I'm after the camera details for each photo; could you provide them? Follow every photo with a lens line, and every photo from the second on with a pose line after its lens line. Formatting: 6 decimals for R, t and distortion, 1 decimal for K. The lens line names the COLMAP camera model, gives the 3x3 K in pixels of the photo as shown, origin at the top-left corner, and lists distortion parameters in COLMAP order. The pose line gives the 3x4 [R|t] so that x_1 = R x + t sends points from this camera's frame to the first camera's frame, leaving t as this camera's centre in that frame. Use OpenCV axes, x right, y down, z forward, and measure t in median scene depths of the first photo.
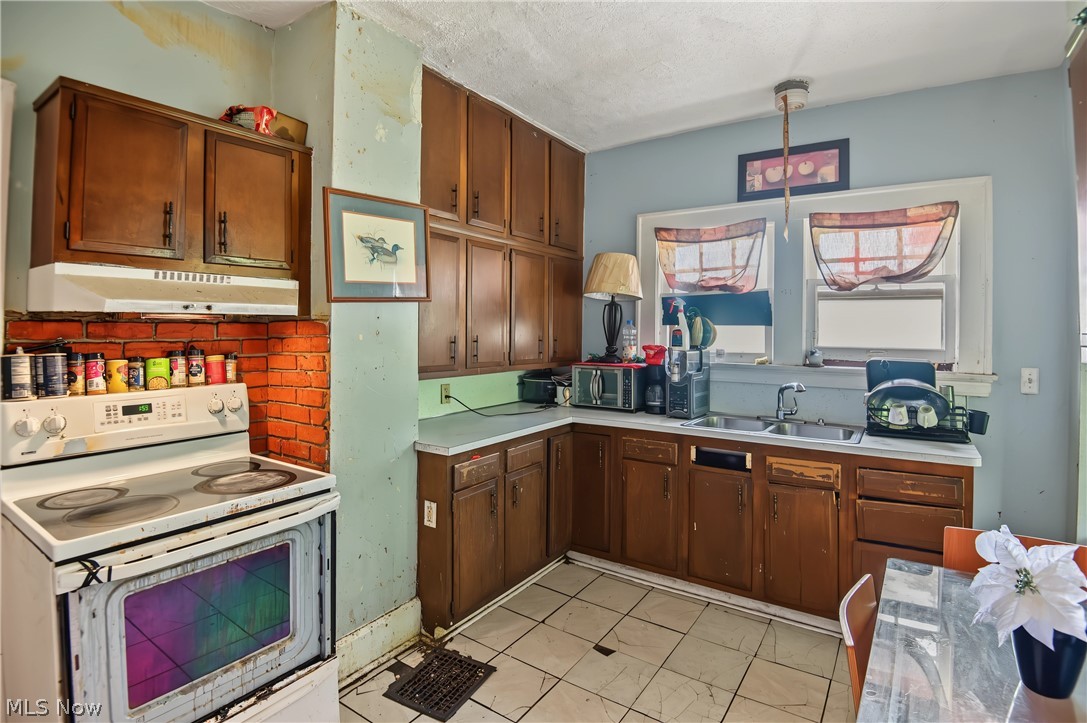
lens RADIAL K [[545.1, 0, 556.8], [0, 545.1, 329.1], [0, 0, 1]] dist [-0.026432, -0.001190]
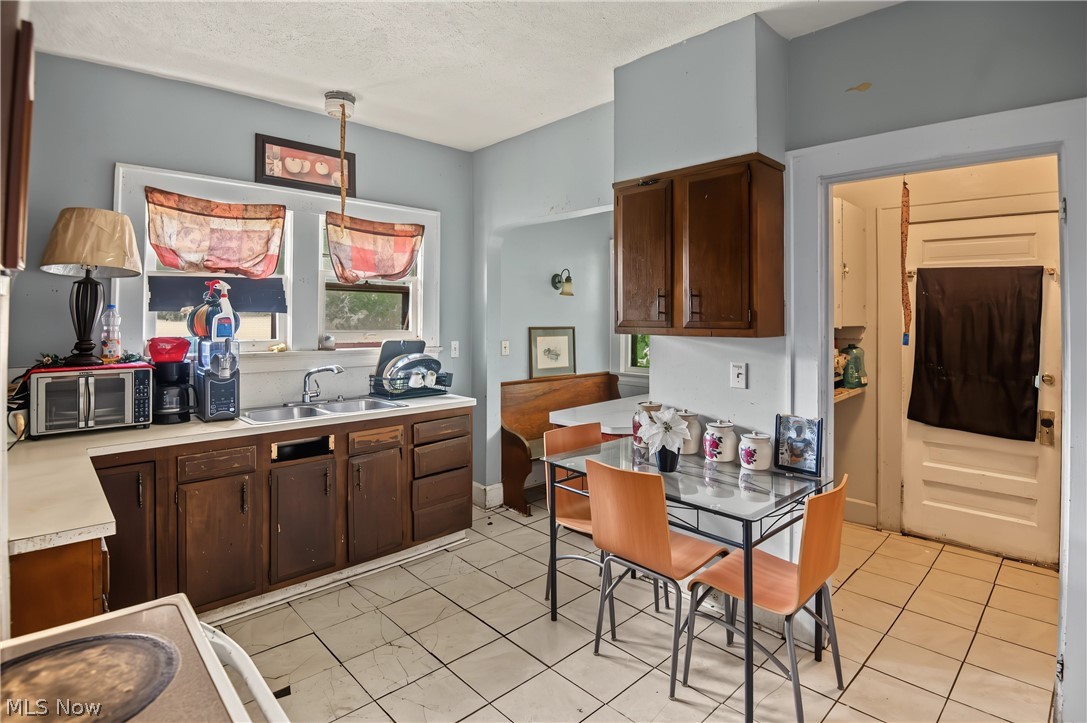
lens RADIAL K [[545.1, 0, 553.4], [0, 545.1, 314.4], [0, 0, 1]] dist [-0.026432, -0.001190]
pose [[0.220917, -0.001831, 0.975291, -0.506746], [-0.001654, 0.999996, 0.002252, -0.007184], [-0.975291, -0.002111, 0.220913, 0.308117]]
